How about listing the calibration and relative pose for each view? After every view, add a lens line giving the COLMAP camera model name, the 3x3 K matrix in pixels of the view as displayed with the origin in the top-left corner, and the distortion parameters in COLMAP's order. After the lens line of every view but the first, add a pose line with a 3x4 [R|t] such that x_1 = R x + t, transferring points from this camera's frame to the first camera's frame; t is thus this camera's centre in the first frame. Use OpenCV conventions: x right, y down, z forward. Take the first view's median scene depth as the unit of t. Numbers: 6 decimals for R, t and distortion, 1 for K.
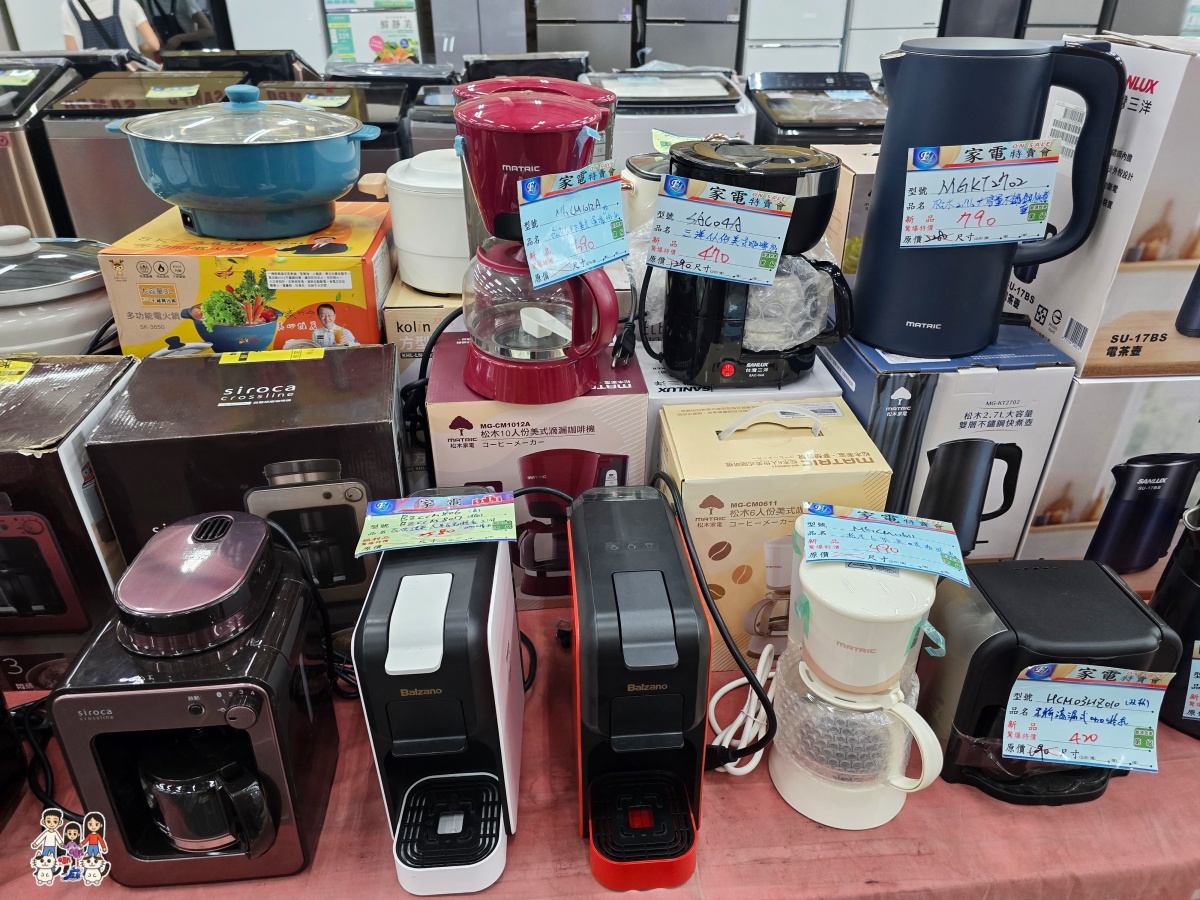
lens RADIAL K [[833.4, 0, 600.3], [0, 833.4, 440.2], [0, 0, 1]] dist [0.012210, -0.001248]
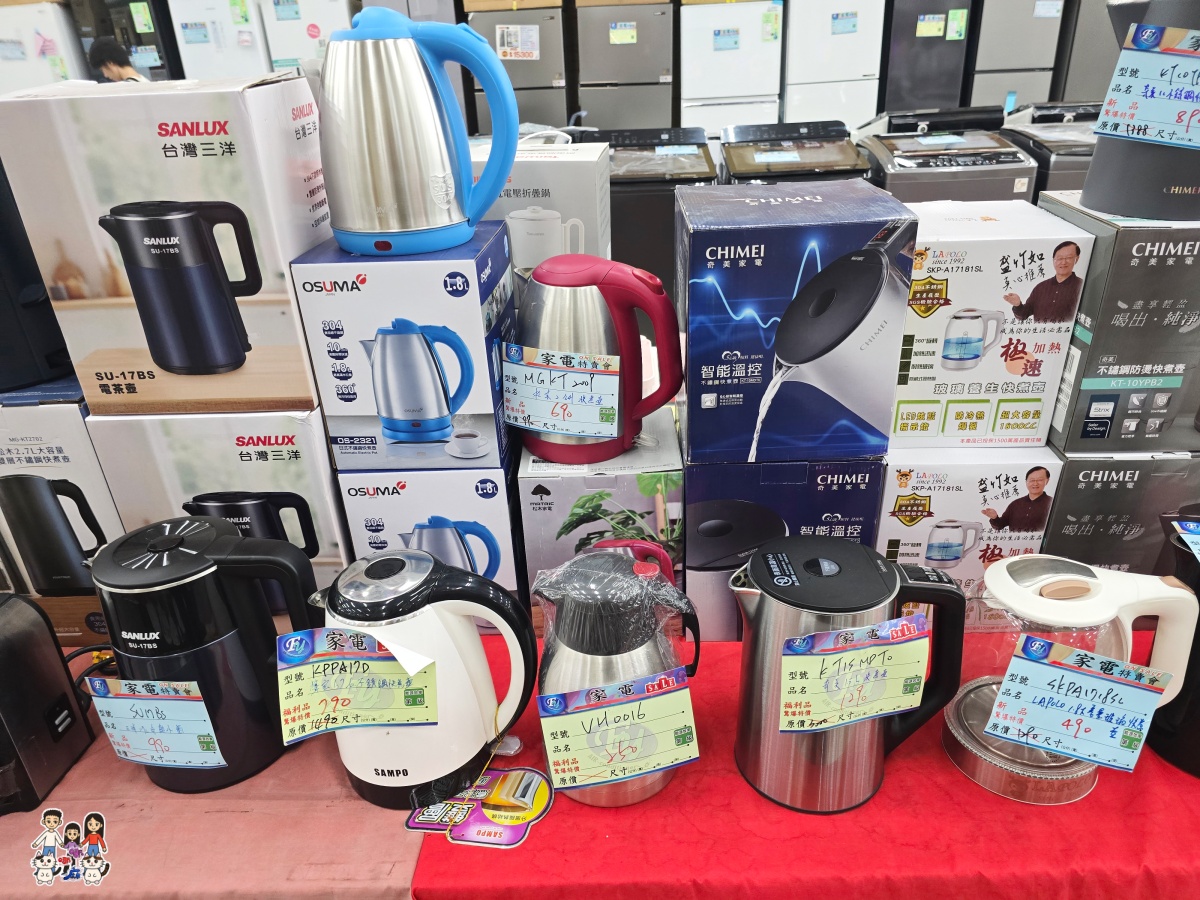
lens RADIAL K [[833.4, 0, 601.0], [0, 833.4, 459.1], [0, 0, 1]] dist [0.012210, -0.001248]
pose [[0.992391, 0.008051, -0.122861, 1.226684], [-0.013952, 0.998786, -0.047248, 0.016993], [0.122331, 0.048602, 0.991299, 0.067691]]
